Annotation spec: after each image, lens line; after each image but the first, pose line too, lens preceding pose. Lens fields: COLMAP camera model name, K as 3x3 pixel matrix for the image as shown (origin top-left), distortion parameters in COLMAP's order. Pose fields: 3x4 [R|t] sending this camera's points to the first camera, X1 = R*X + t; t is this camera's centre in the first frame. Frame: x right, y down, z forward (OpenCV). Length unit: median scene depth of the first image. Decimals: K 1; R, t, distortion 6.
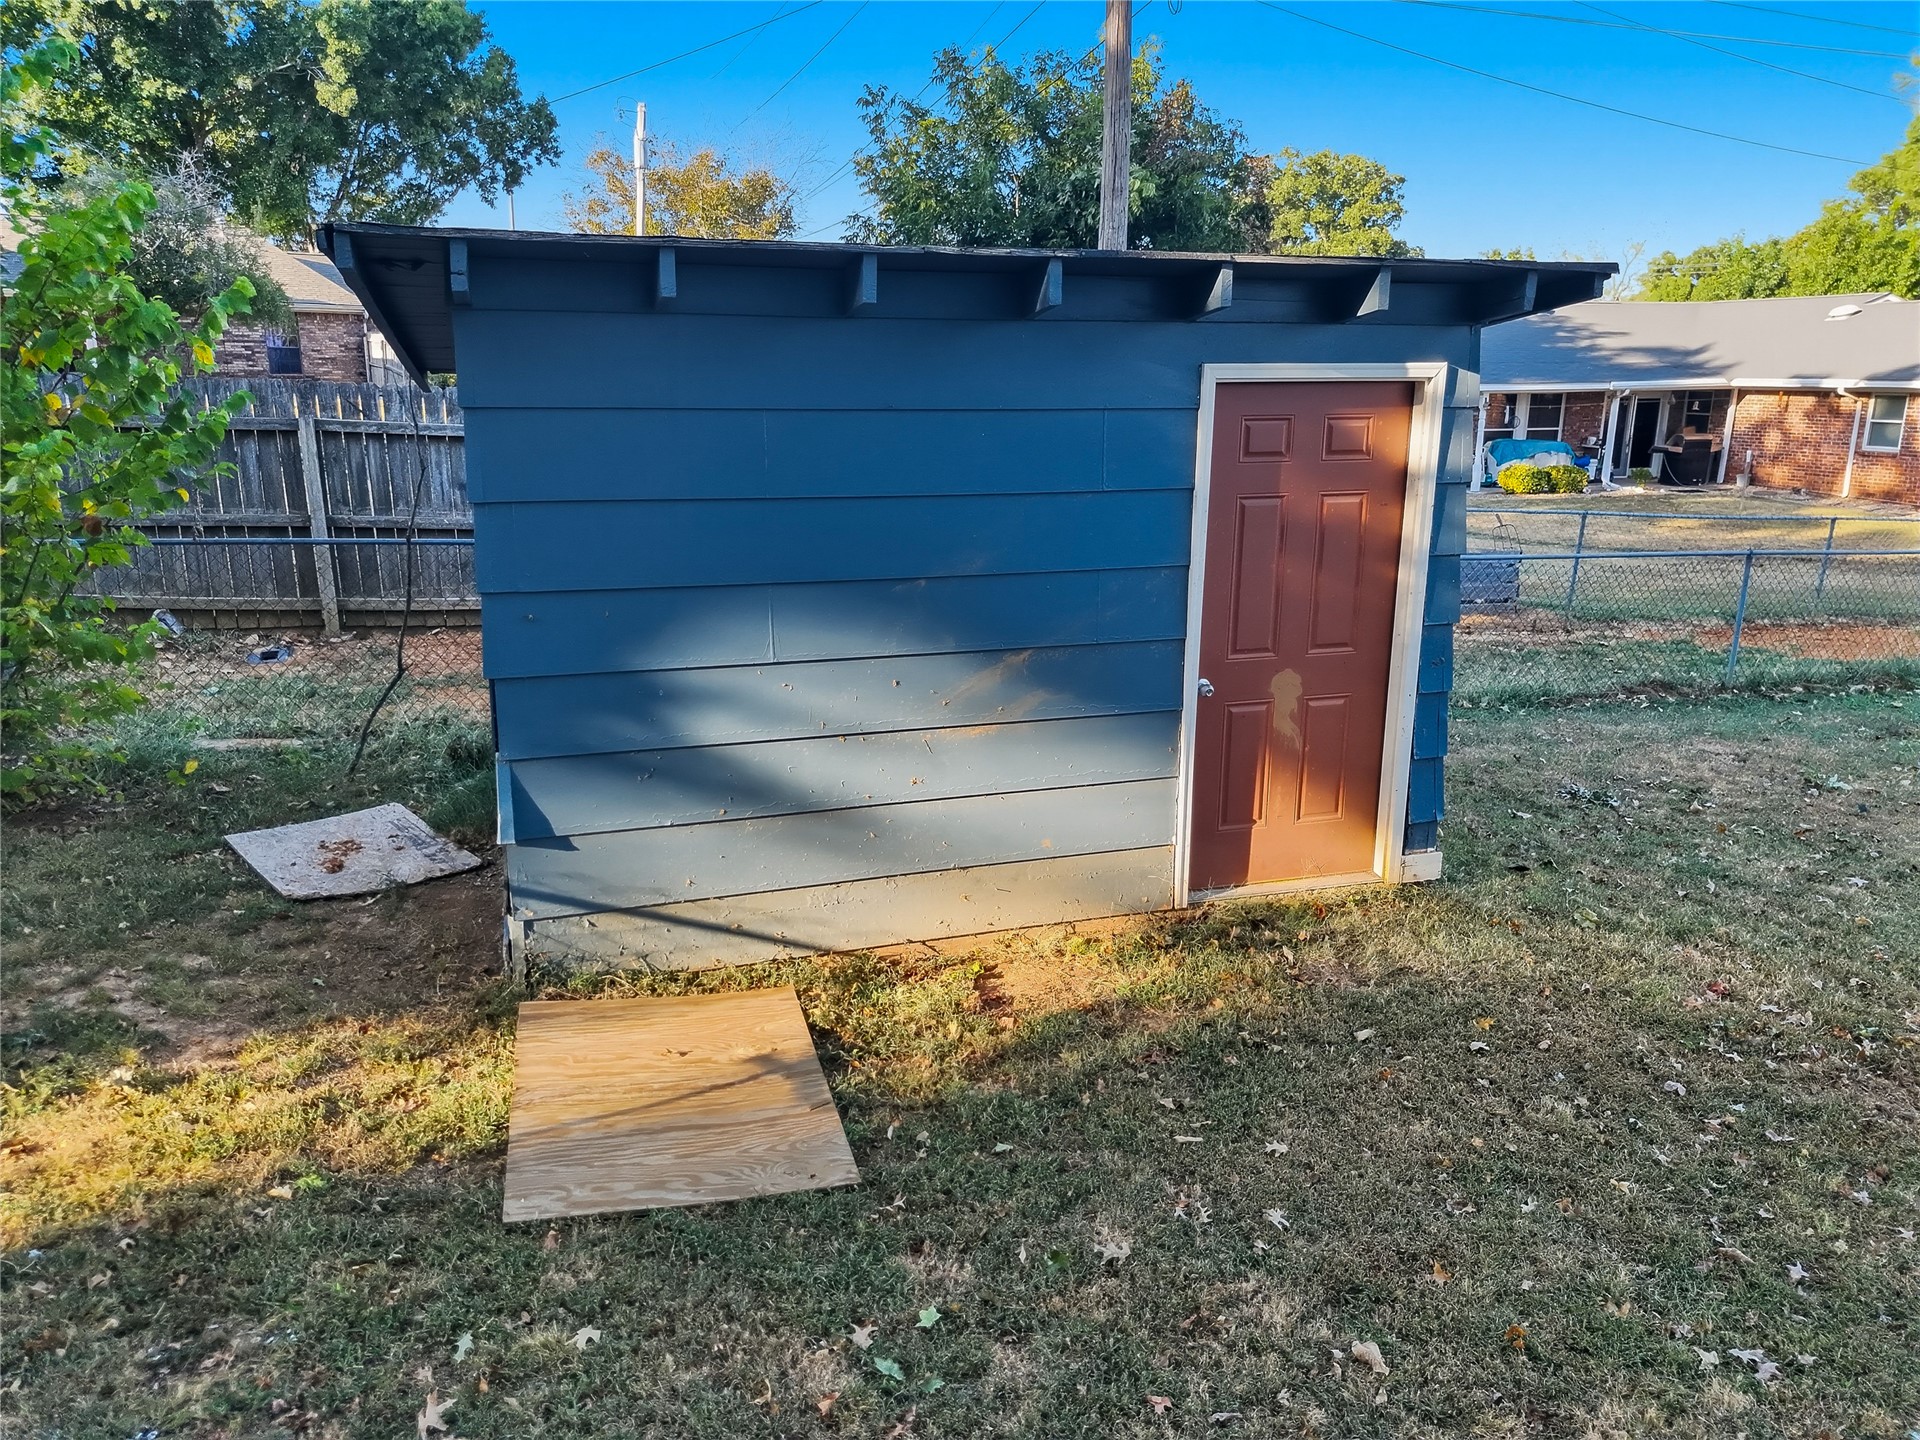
lens RADIAL K [[1351.7, 0, 960.0], [0, 1351.7, 720.0], [0, 0, 1]] dist [0.090925, -0.086642]
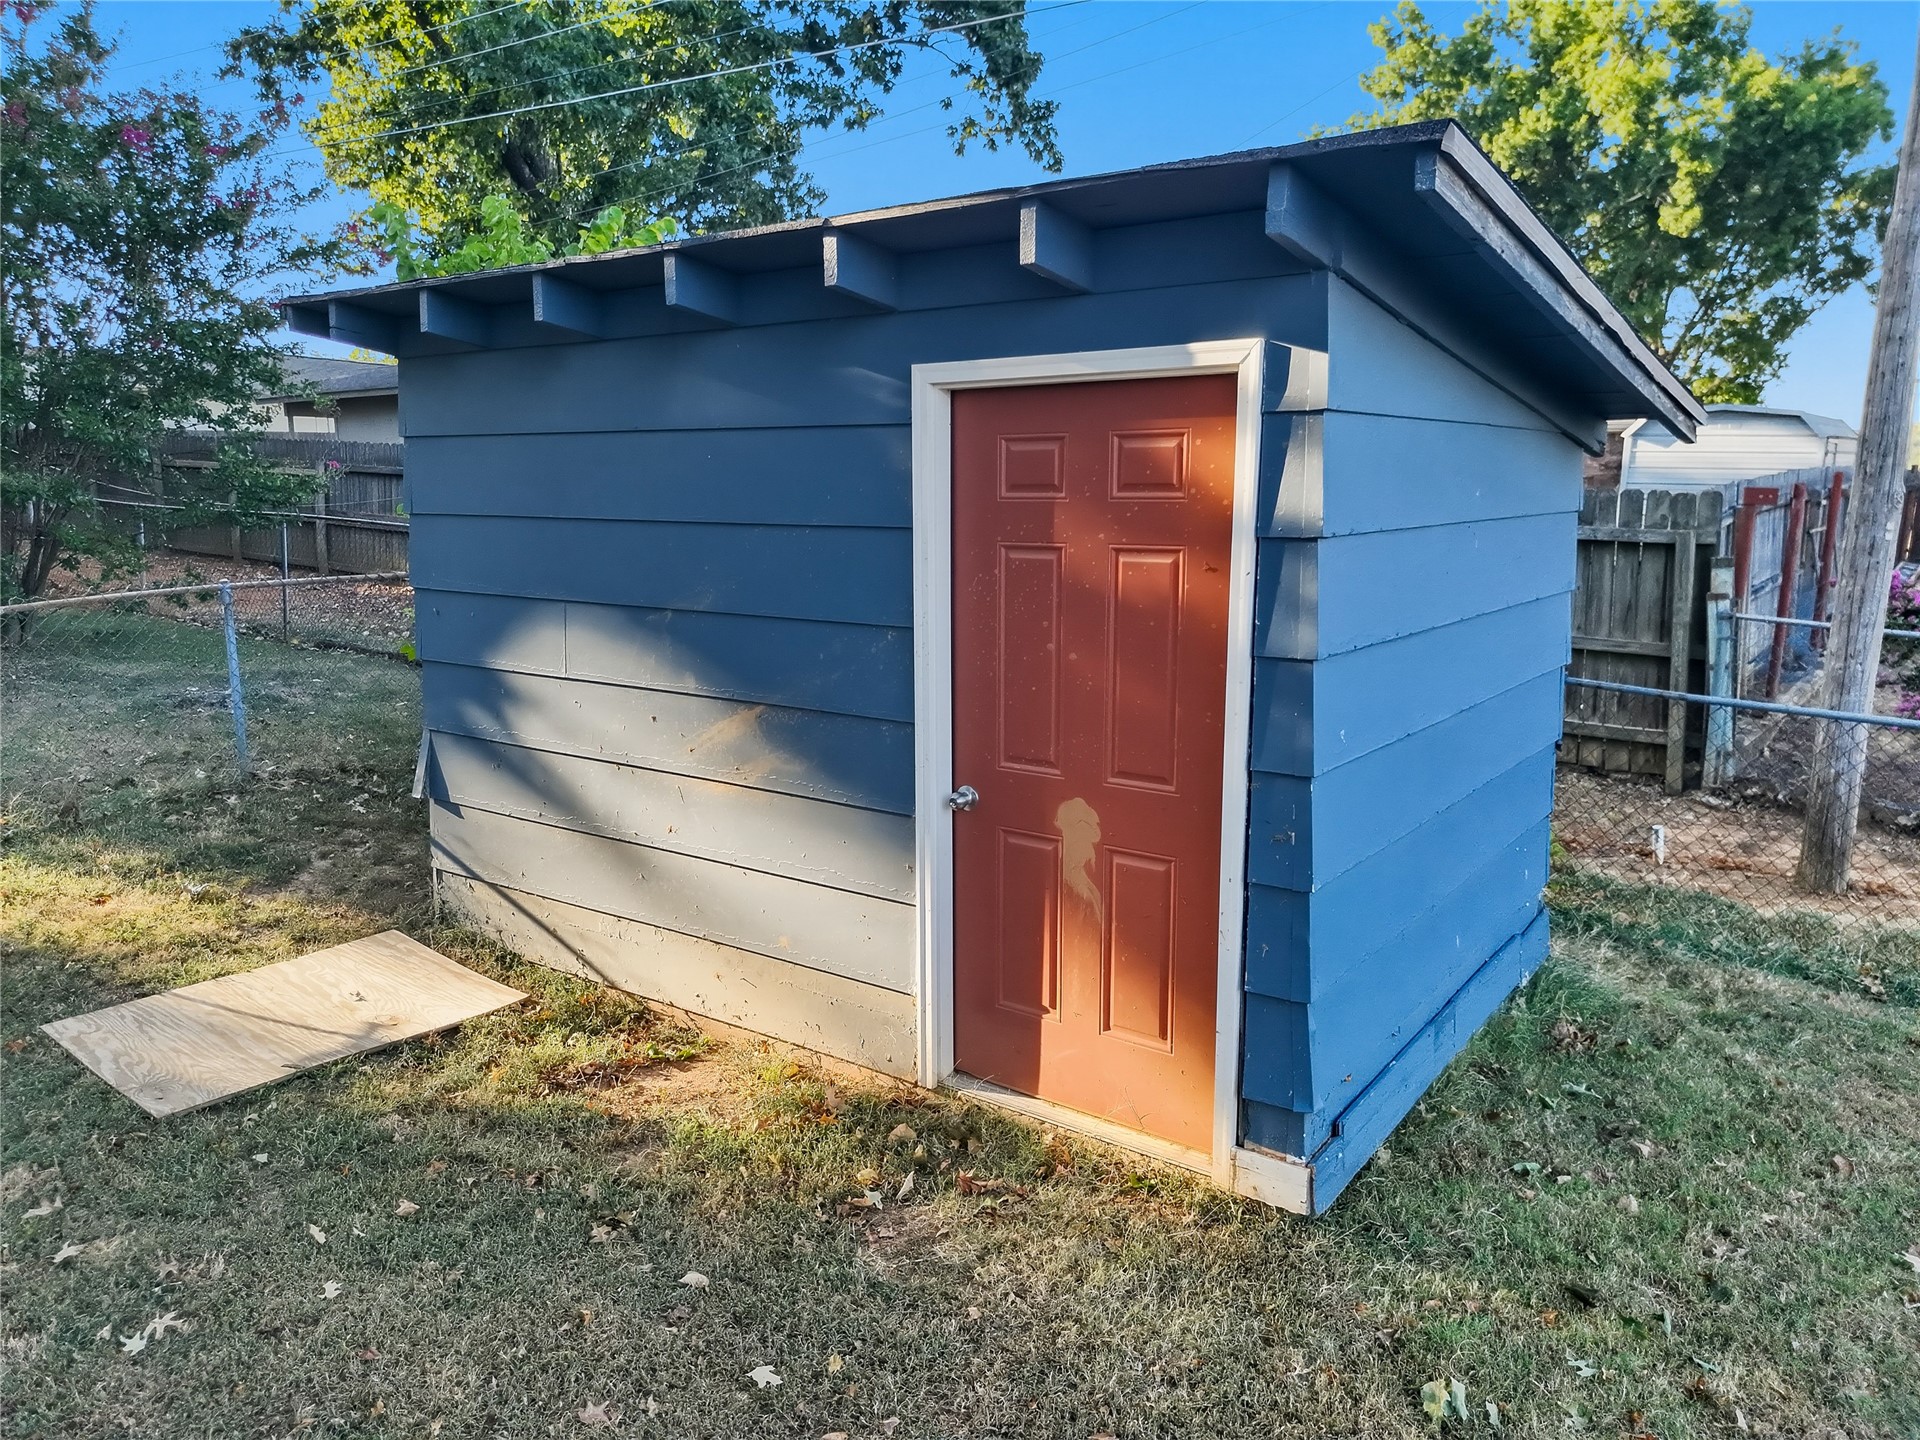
lens RADIAL K [[1351.7, 0, 960.0], [0, 1351.7, 720.0], [0, 0, 1]] dist [0.090925, -0.086642]
pose [[0.585856, 0.131765, -0.799632, 0.777621], [-0.203256, 0.979047, 0.012412, -0.075458], [0.784512, 0.155258, 0.600363, 0.554773]]
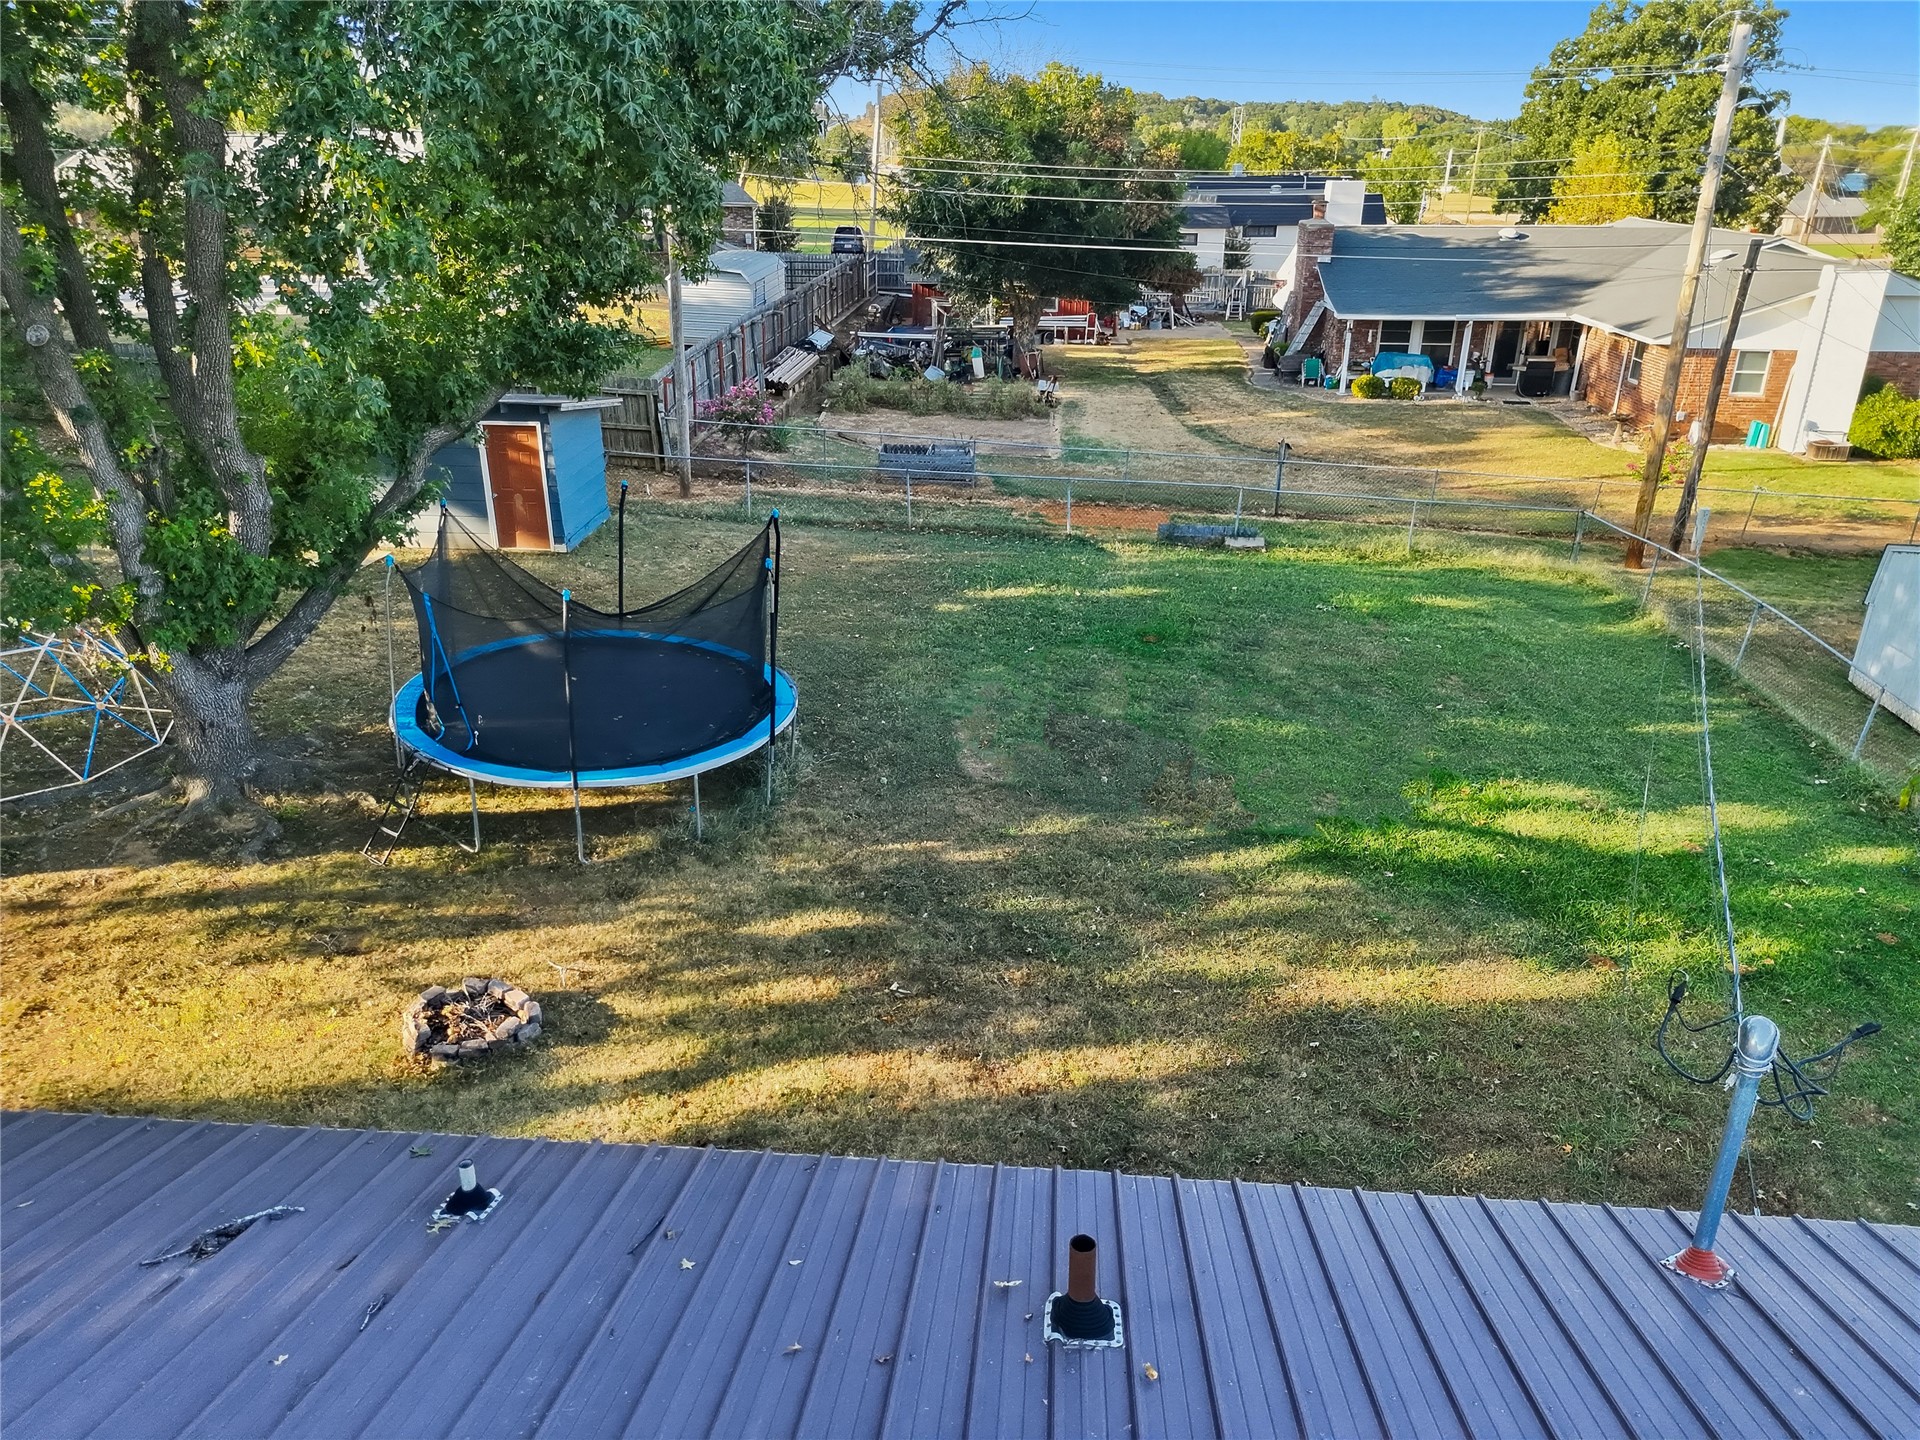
lens RADIAL K [[1351.7, 0, 960.0], [0, 1351.7, 720.0], [0, 0, 1]] dist [0.090925, -0.086642]
pose [[0.930779, 0.153107, -0.331976, 2.940205], [-0.101637, 0.980652, 0.167310, -0.200880], [0.351170, -0.121987, 0.928331, -2.365741]]
